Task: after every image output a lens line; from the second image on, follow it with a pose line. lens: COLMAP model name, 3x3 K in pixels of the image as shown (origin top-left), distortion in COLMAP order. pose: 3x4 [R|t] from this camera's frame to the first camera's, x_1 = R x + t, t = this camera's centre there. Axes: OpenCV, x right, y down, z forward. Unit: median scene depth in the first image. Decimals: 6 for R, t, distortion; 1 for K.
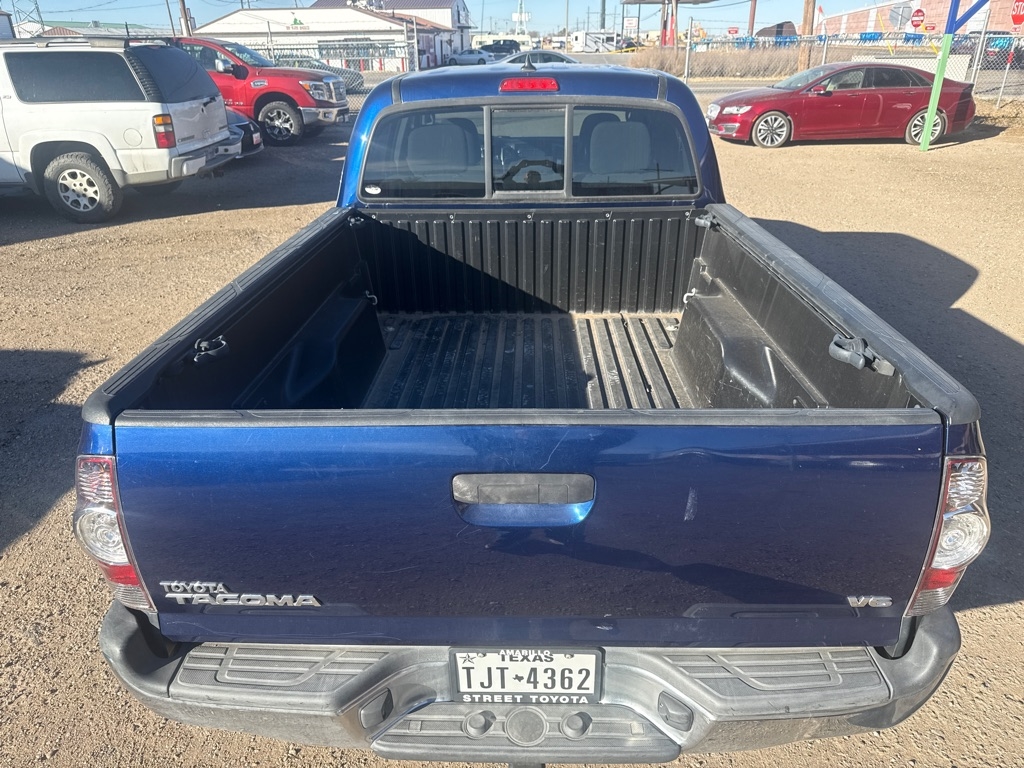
lens RADIAL K [[732.6, 0, 515.8], [0, 732.6, 393.3], [0, 0, 1]] dist [0.032245, -0.037137]
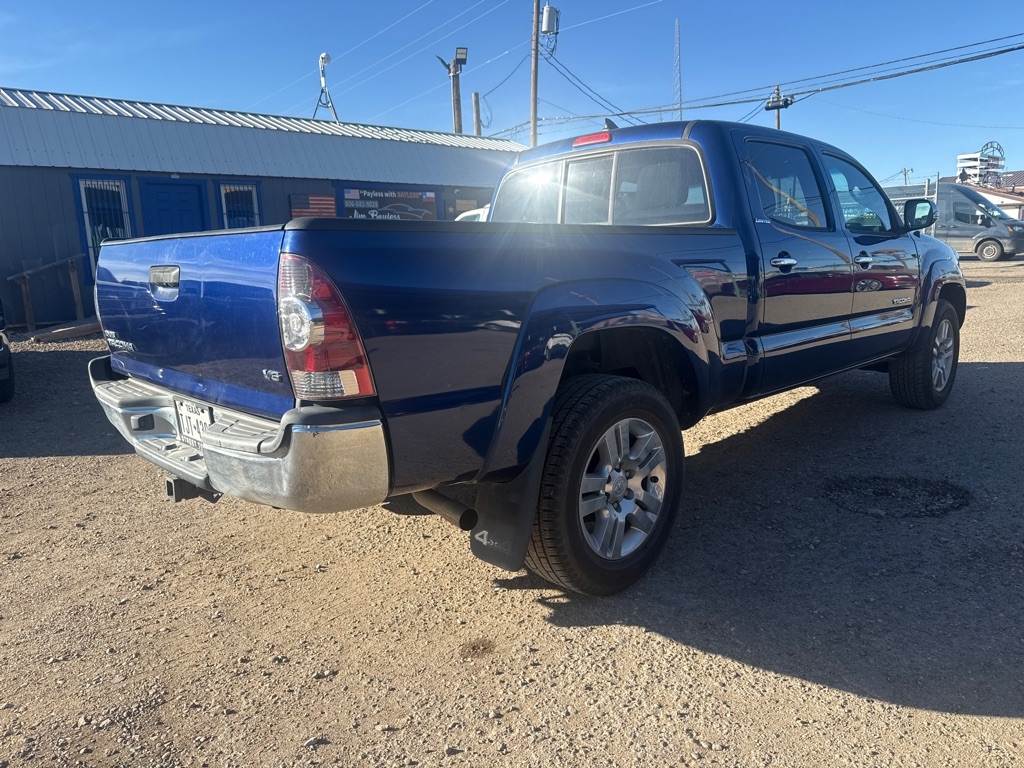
lens RADIAL K [[732.6, 0, 519.3], [0, 732.6, 384.7], [0, 0, 1]] dist [0.032245, -0.037137]
pose [[0.722084, 0.116633, -0.681903, 0.793695], [-0.275474, 0.952646, -0.128765, 0.159085], [0.634594, 0.280825, 0.720019, 0.139843]]
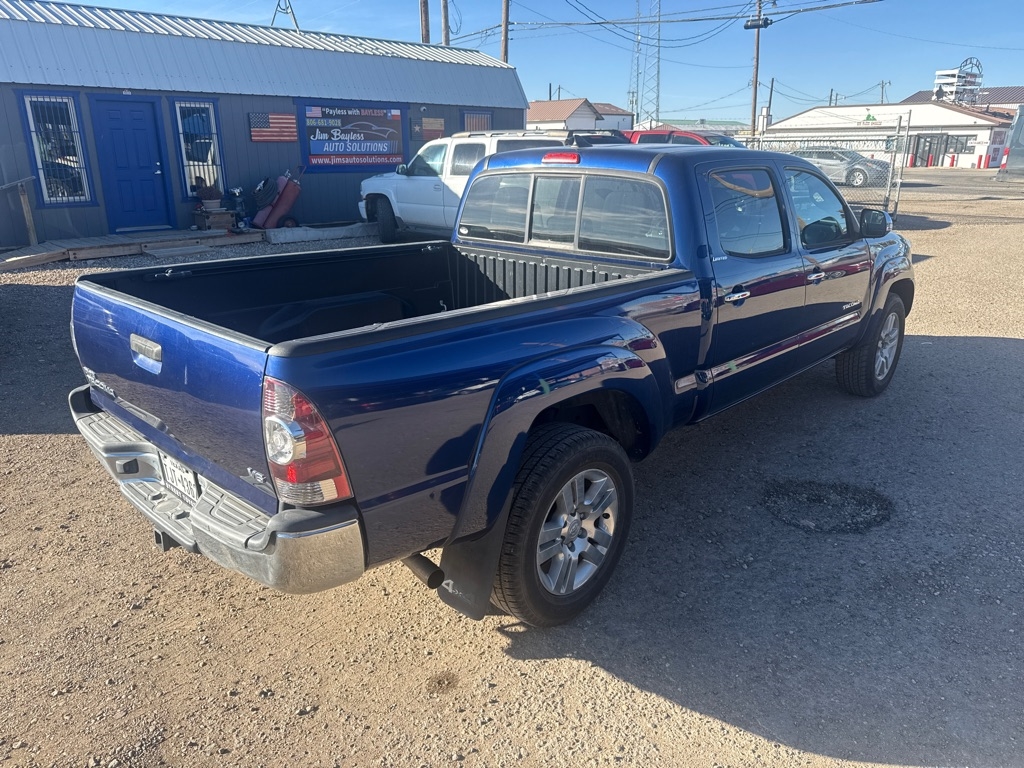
lens RADIAL K [[732.6, 0, 514.8], [0, 732.6, 383.1], [0, 0, 1]] dist [0.032245, -0.037137]
pose [[0.746045, 0.217222, -0.629469, 0.802859], [-0.292521, 0.956112, -0.016753, -0.009825], [0.598204, 0.196632, 0.776845, 0.052159]]
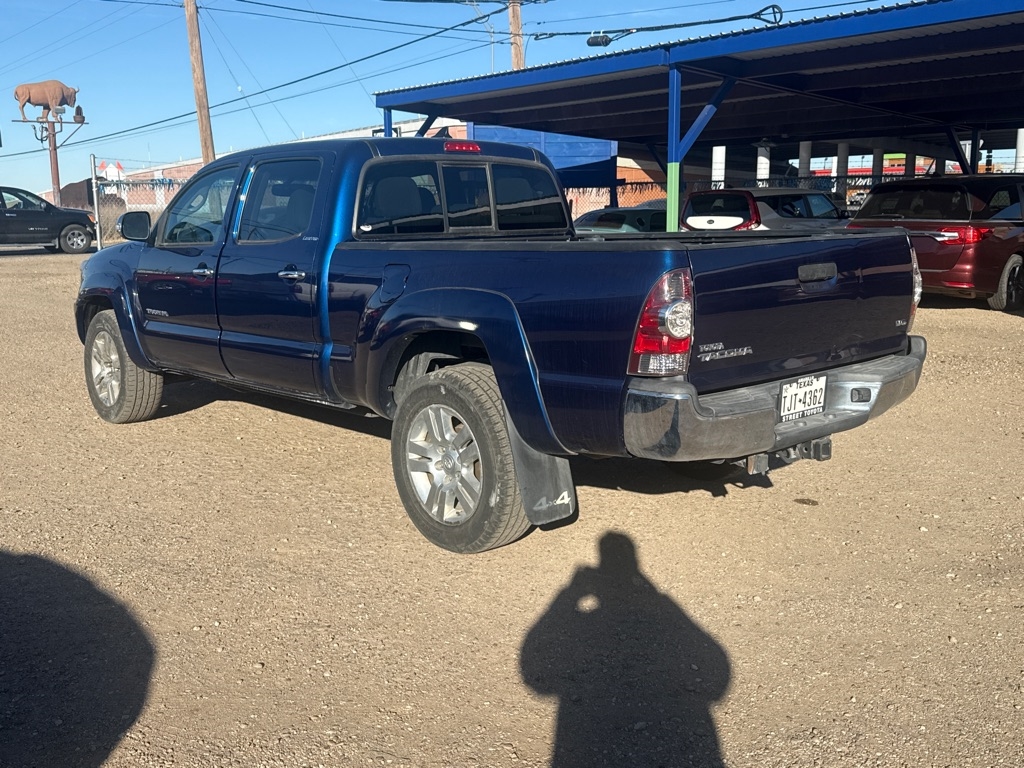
lens RADIAL K [[1007.1, 0, 504.6], [0, 1007.1, 400.2], [0, 0, 1]] dist [0.067107, 0.000000]
pose [[0.734432, -0.125860, 0.666910, -1.124612], [0.295256, 0.944043, -0.146989, 0.273283], [-0.611092, 0.304863, 0.730497, -0.199676]]
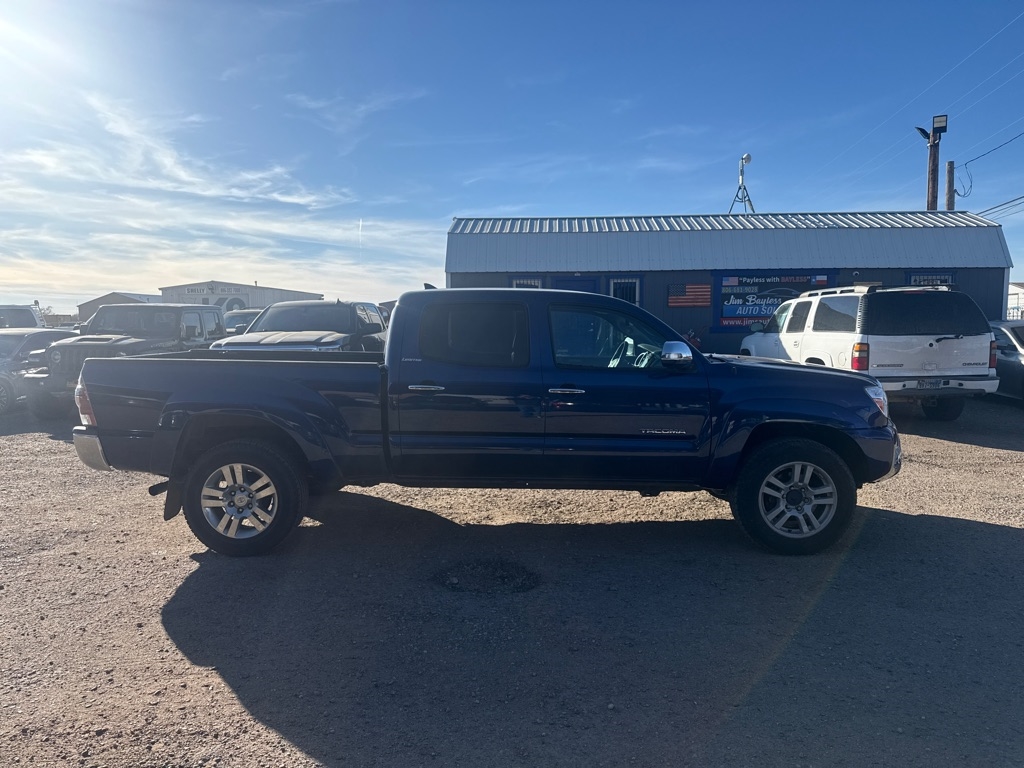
lens RADIAL K [[732.6, 0, 518.6], [0, 732.6, 379.2], [0, 0, 1]] dist [0.032245, -0.037137]
pose [[0.016156, 0.091431, -0.995680, 1.879501], [-0.422611, 0.903113, 0.076074, -0.478991], [0.906167, 0.419557, 0.053230, 1.208741]]
